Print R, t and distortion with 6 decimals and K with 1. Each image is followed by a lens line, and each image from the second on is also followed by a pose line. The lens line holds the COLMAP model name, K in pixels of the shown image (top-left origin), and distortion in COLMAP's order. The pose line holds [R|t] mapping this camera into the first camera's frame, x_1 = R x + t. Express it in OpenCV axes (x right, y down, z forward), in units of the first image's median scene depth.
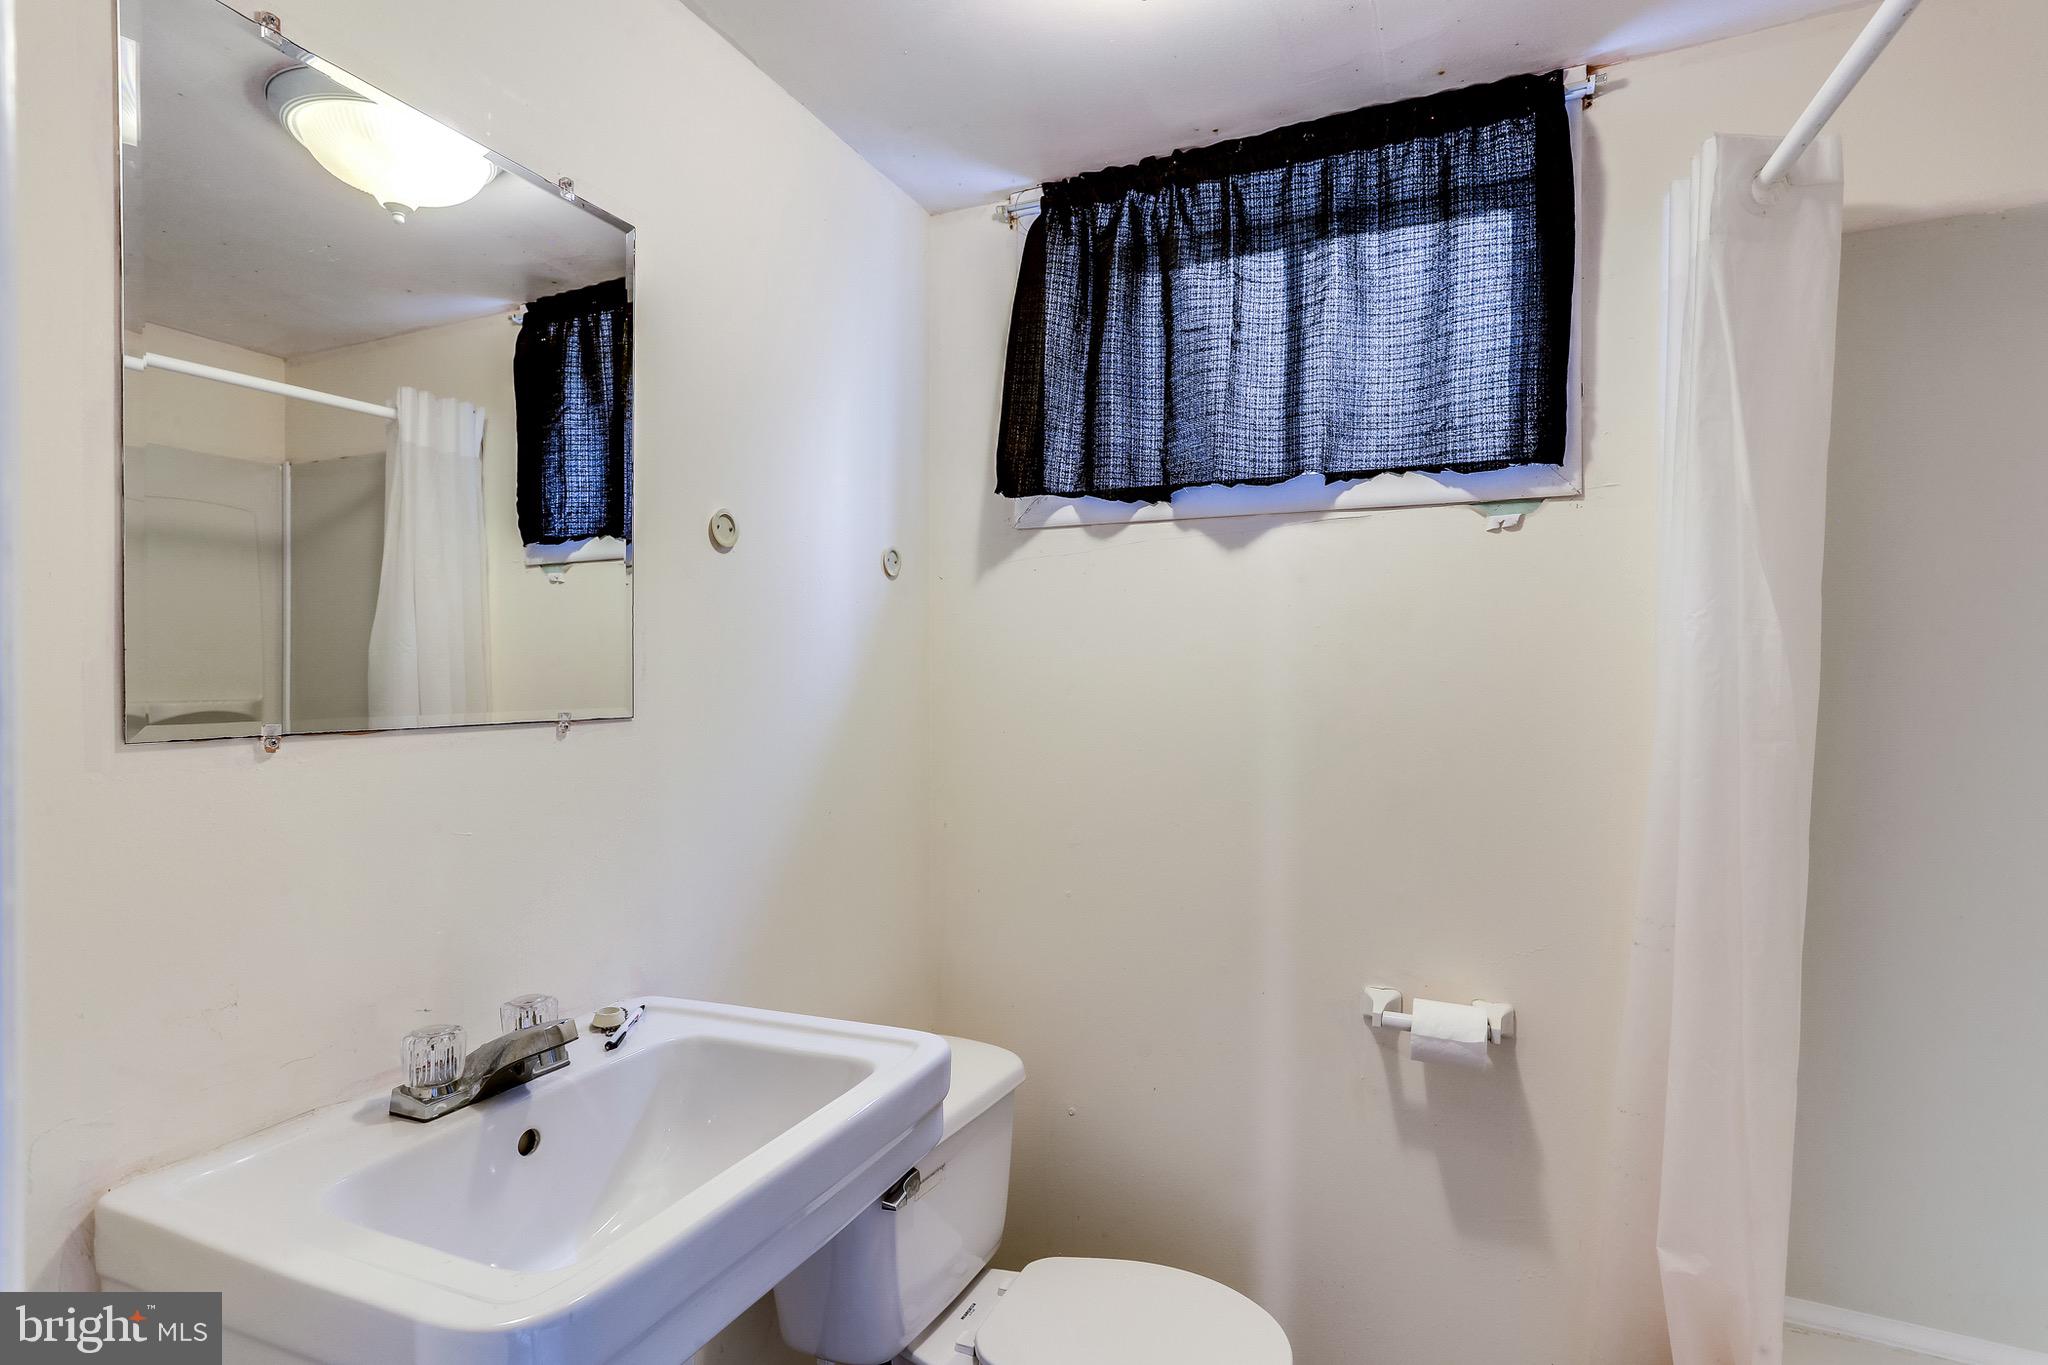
lens RADIAL K [[997.3, 0, 1010.8], [0, 997.3, 682.3], [0, 0, 1]] dist [-0.037456, 0.024124]
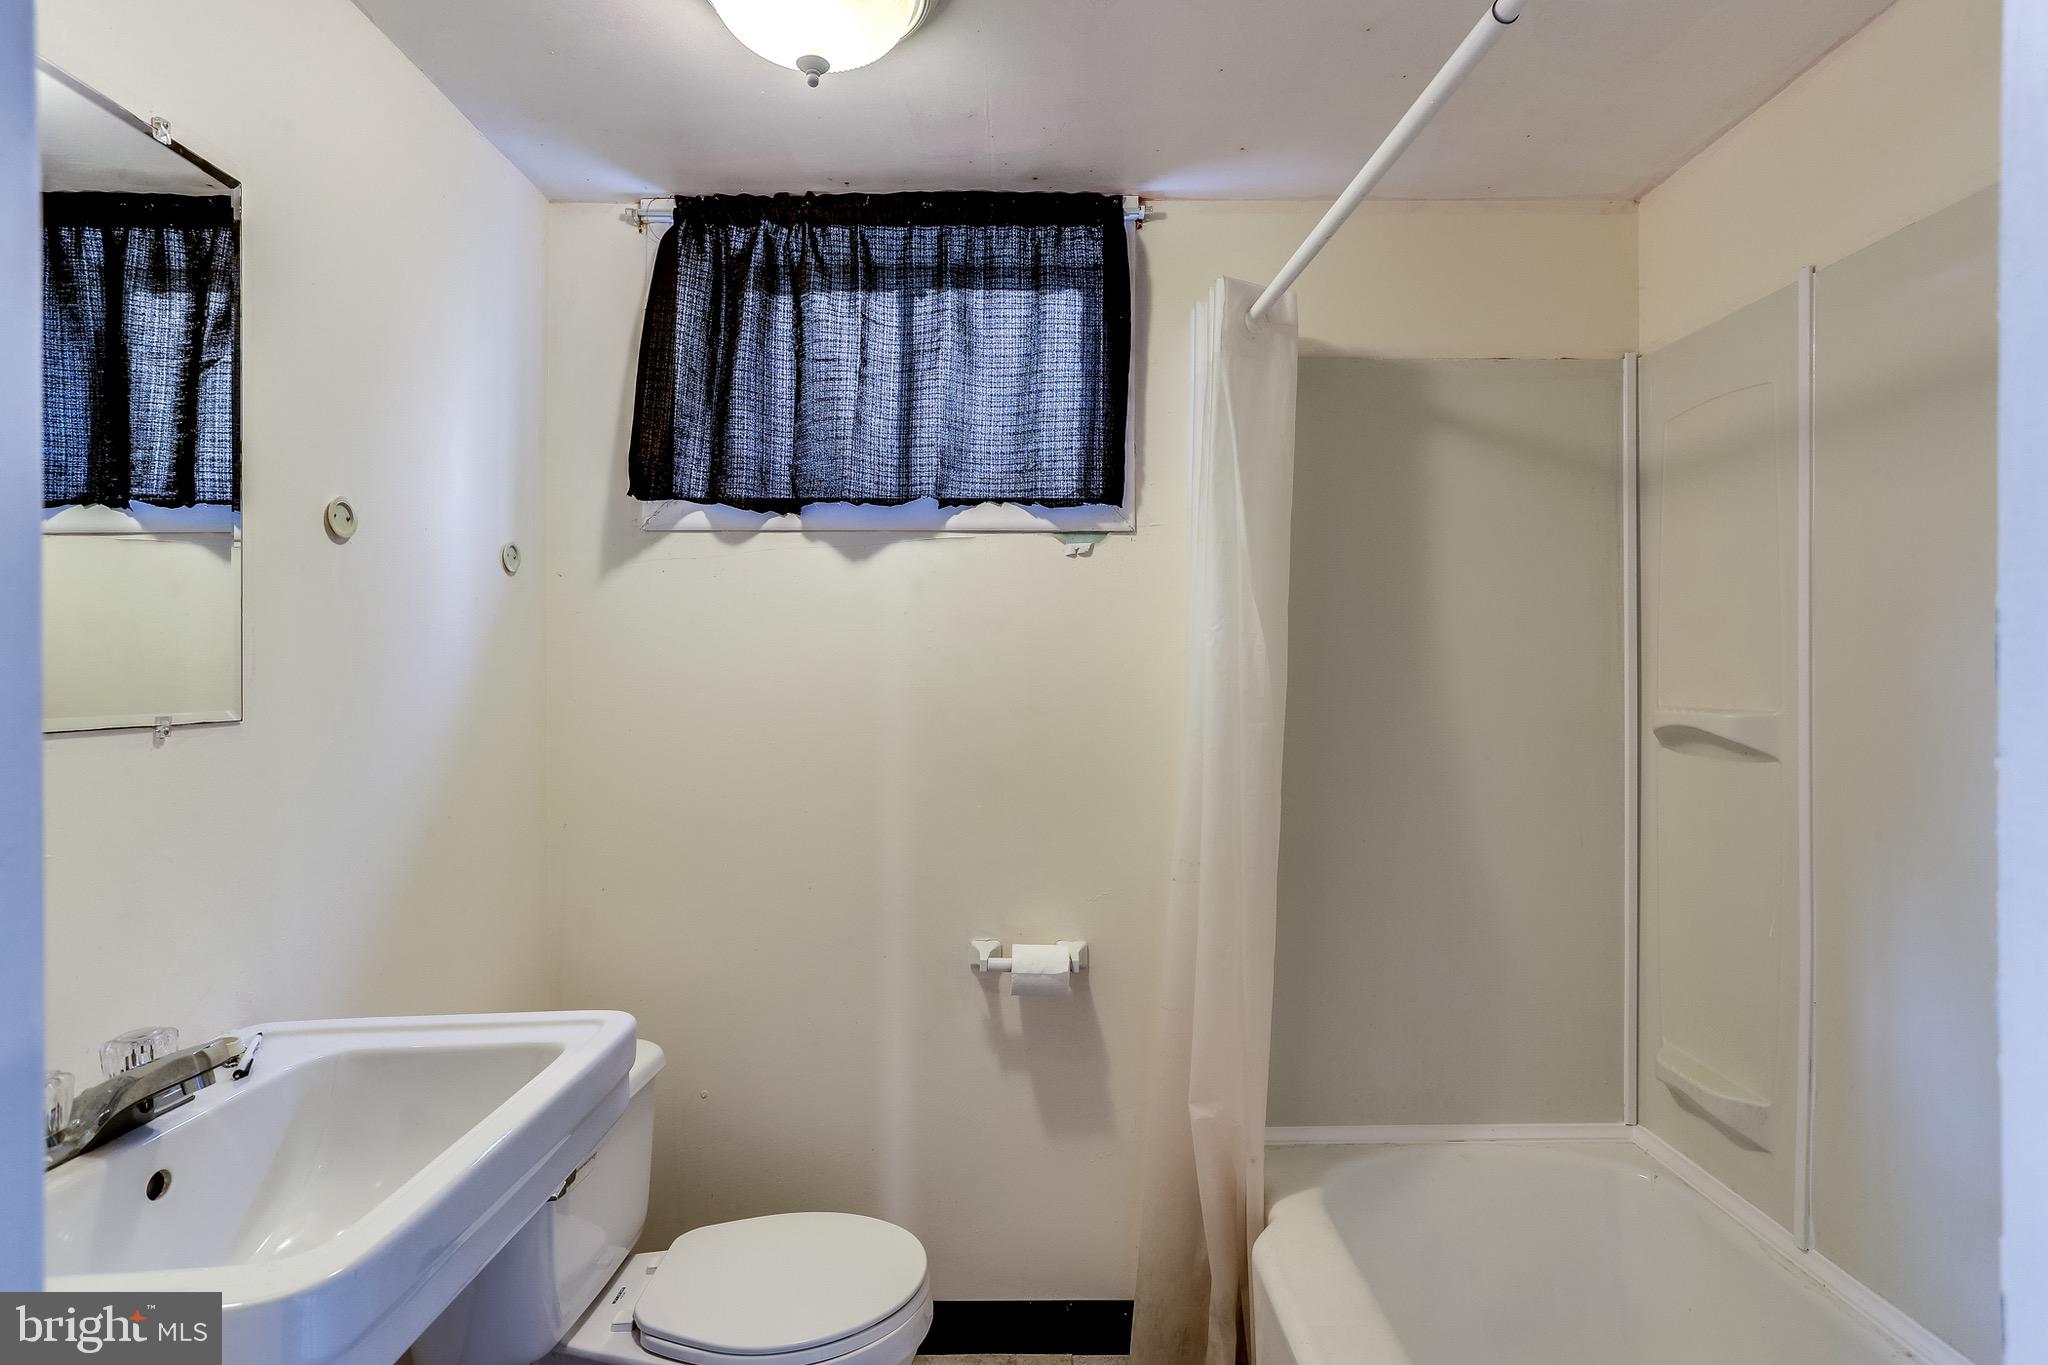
lens RADIAL K [[997.3, 0, 1020.1], [0, 997.3, 688.6], [0, 0, 1]] dist [-0.037456, 0.024124]
pose [[0.909842, -0.006769, 0.414899, -0.083297], [0.003578, 0.999958, 0.008466, 0.000266], [-0.414939, -0.006218, 0.909828, -0.098927]]
